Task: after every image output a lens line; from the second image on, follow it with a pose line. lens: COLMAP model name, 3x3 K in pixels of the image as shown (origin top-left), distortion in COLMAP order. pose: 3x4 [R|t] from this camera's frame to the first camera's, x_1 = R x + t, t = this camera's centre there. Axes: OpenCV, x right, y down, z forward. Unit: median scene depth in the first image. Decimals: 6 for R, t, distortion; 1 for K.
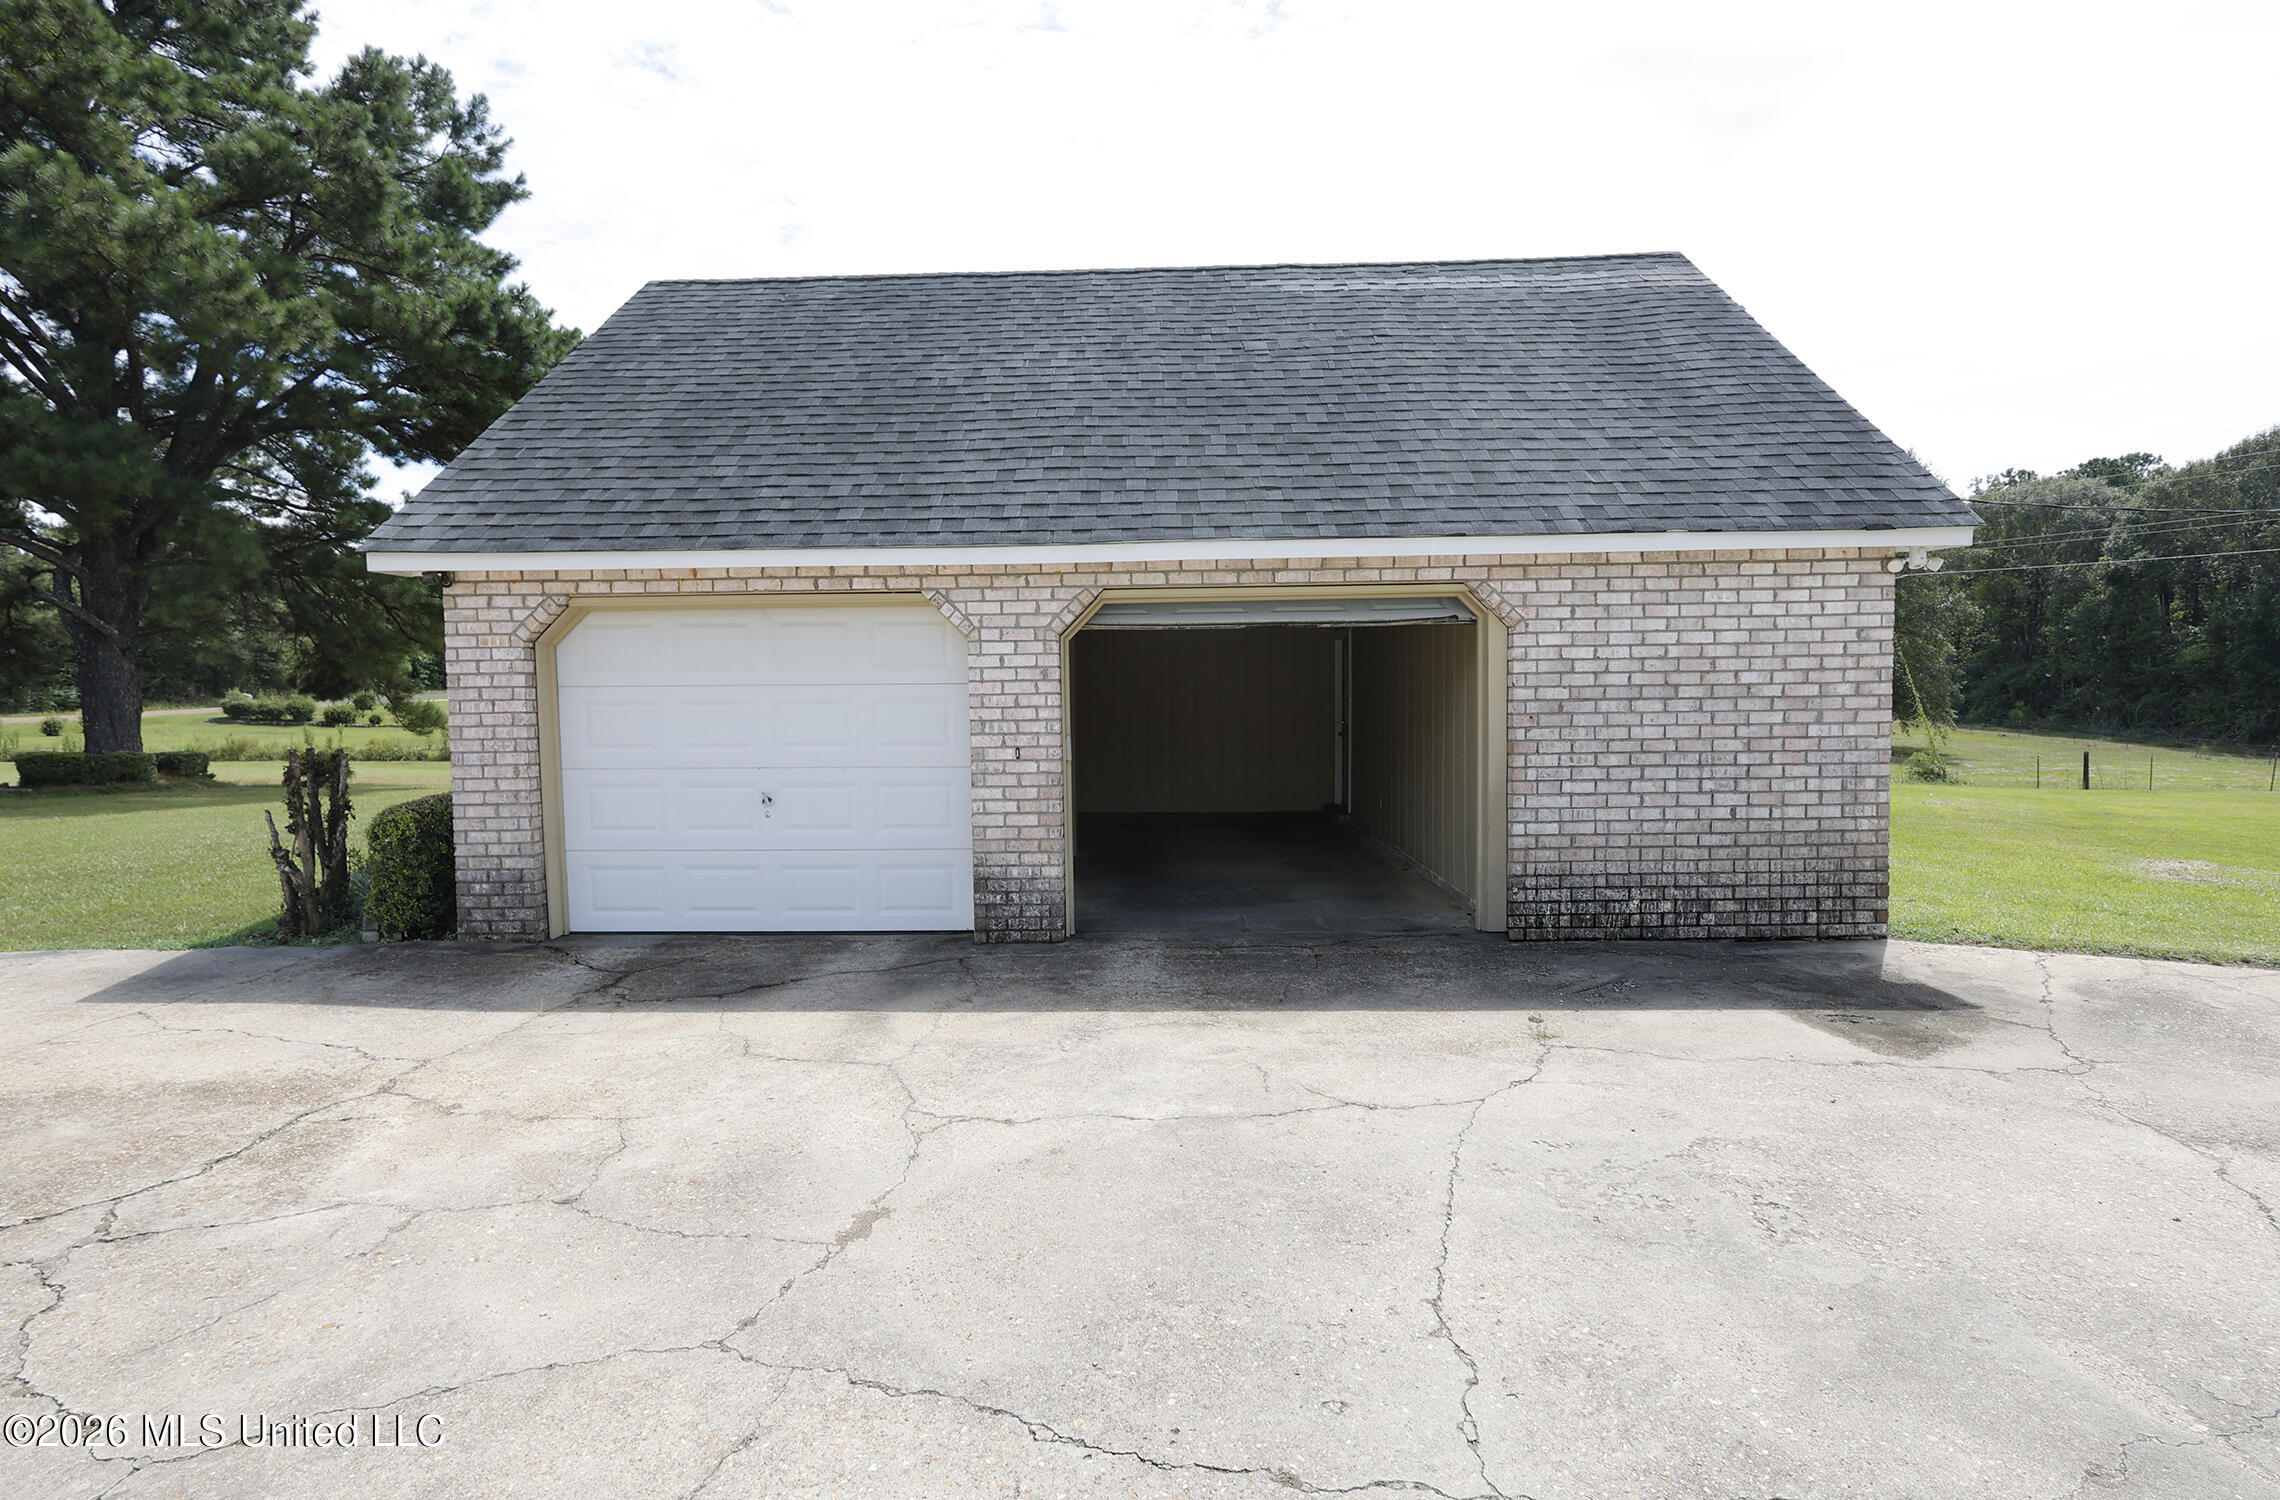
lens RADIAL K [[1064.4, 0, 1140.0], [0, 1064.4, 750.0], [0, 0, 1]] dist [-0.000582, -0.000339]
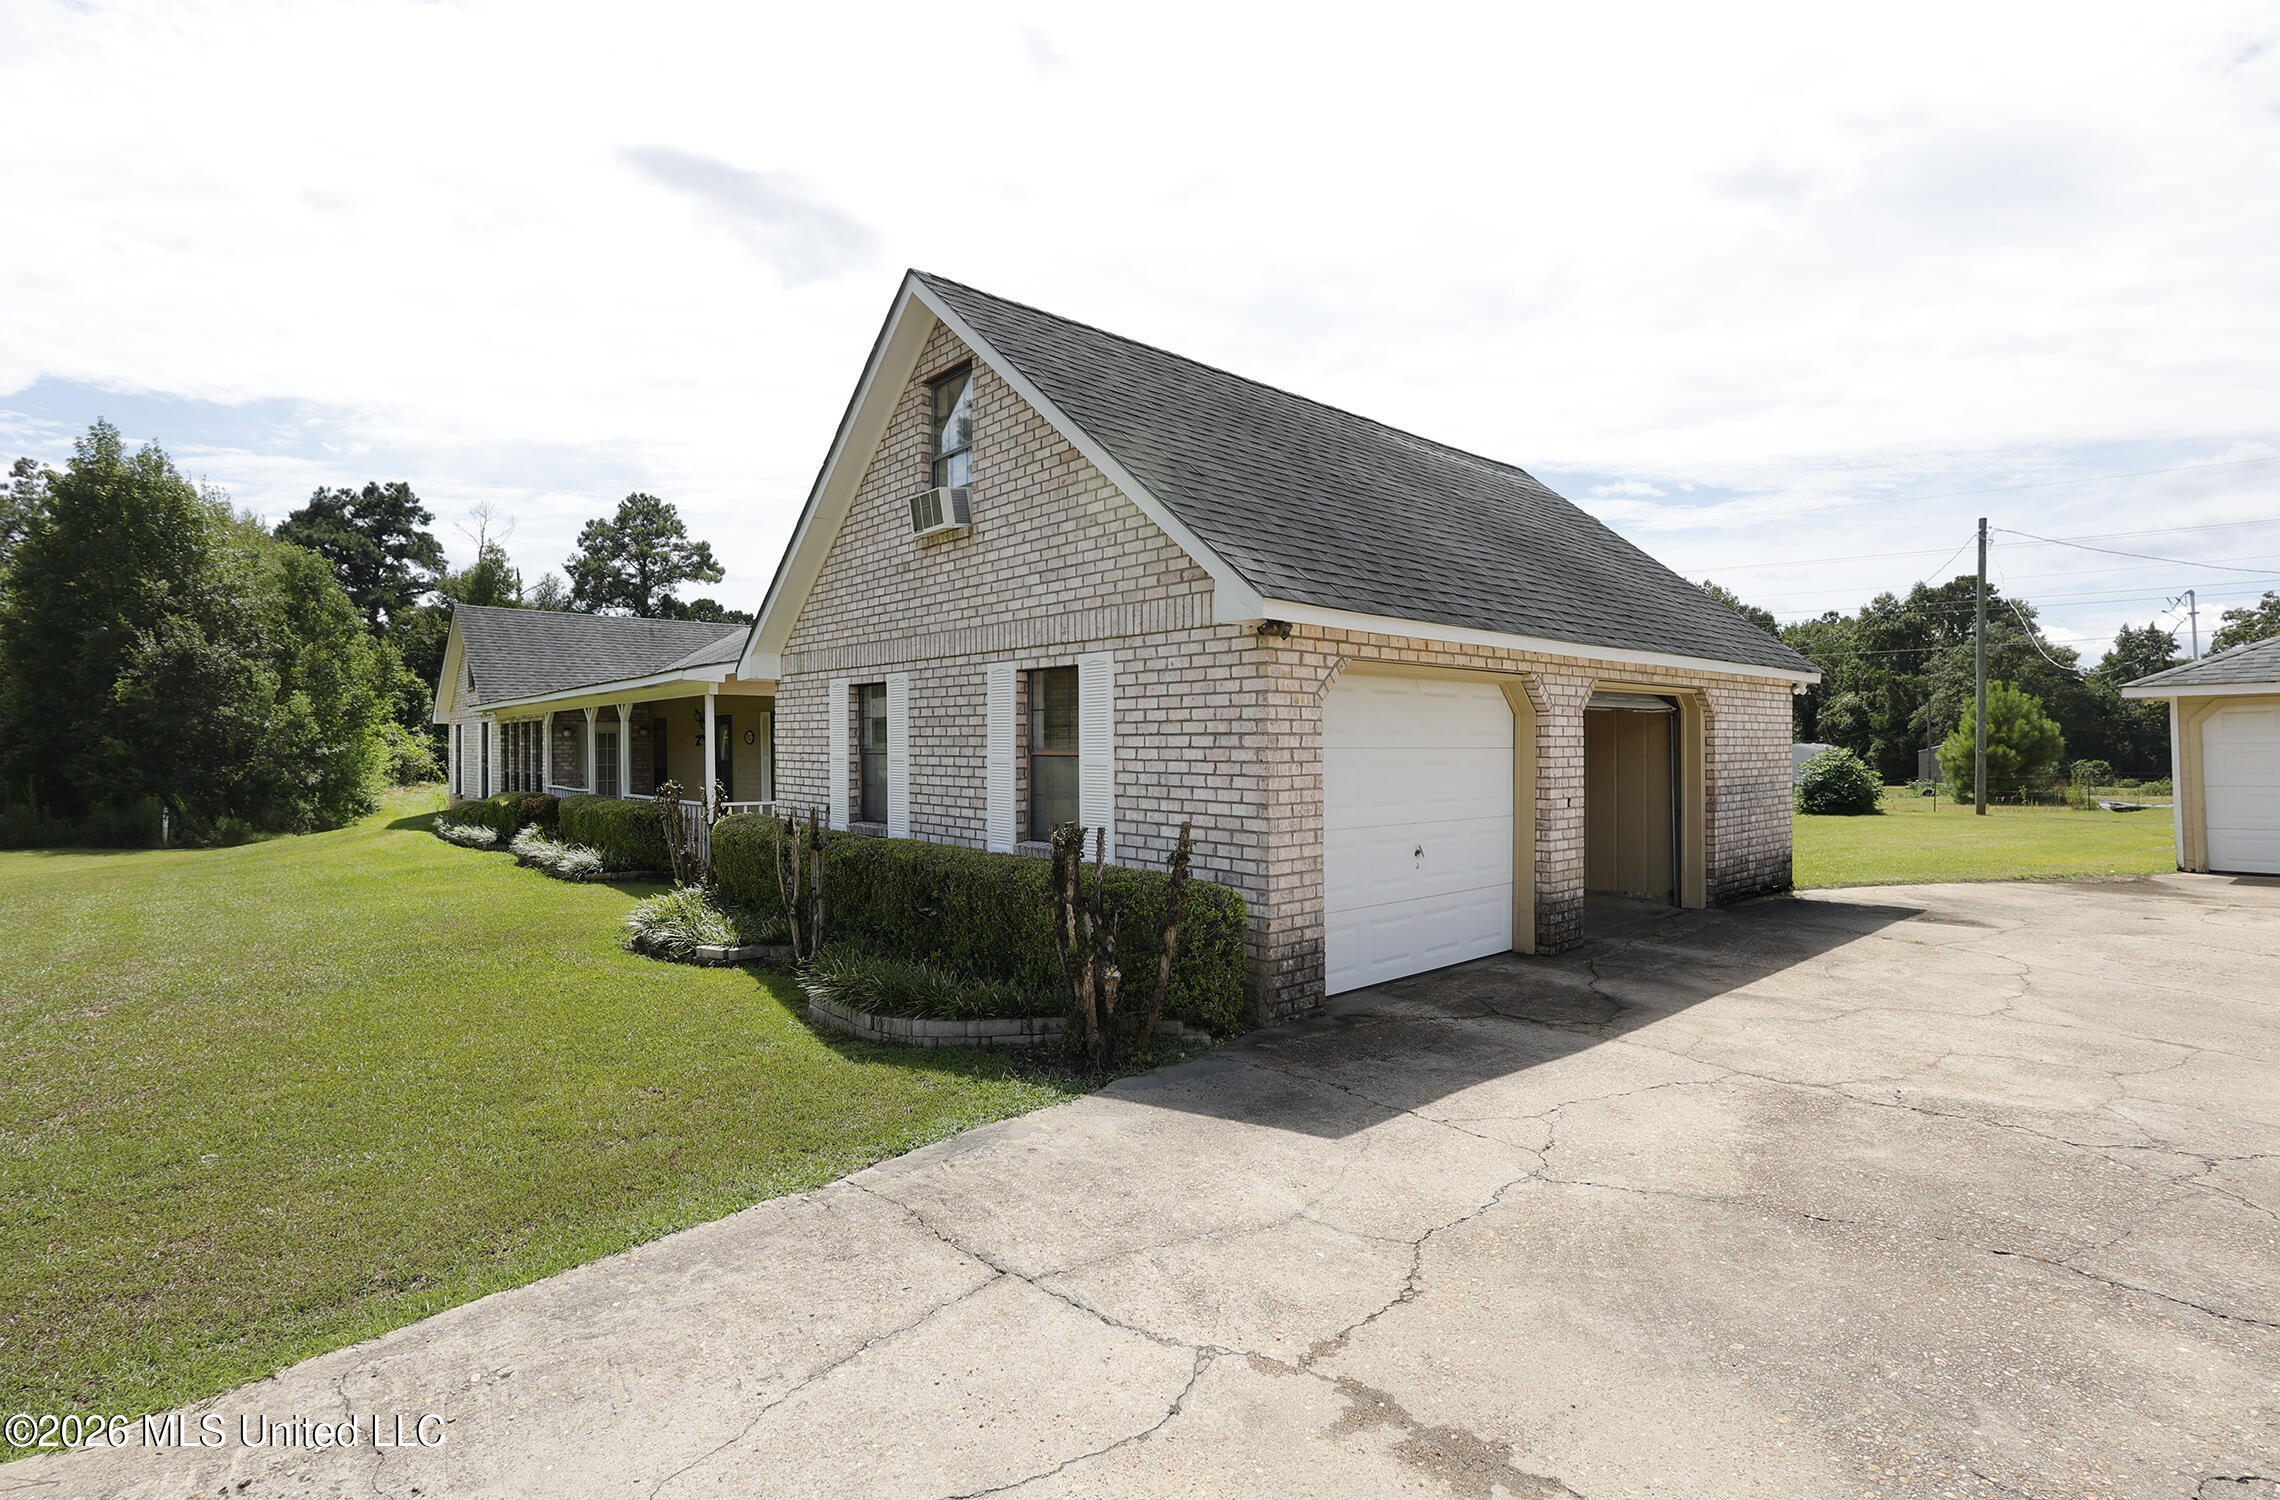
lens RADIAL K [[1098.5, 0, 1088.0], [0, 1098.5, 750.9], [0, 0, 1]] dist [0.001852, 0.000525]
pose [[0.719880, 0.006124, 0.694071, -1.448777], [0.027802, 0.998904, -0.037649, -0.025594], [-0.693541, 0.046399, 0.718921, 0.437259]]
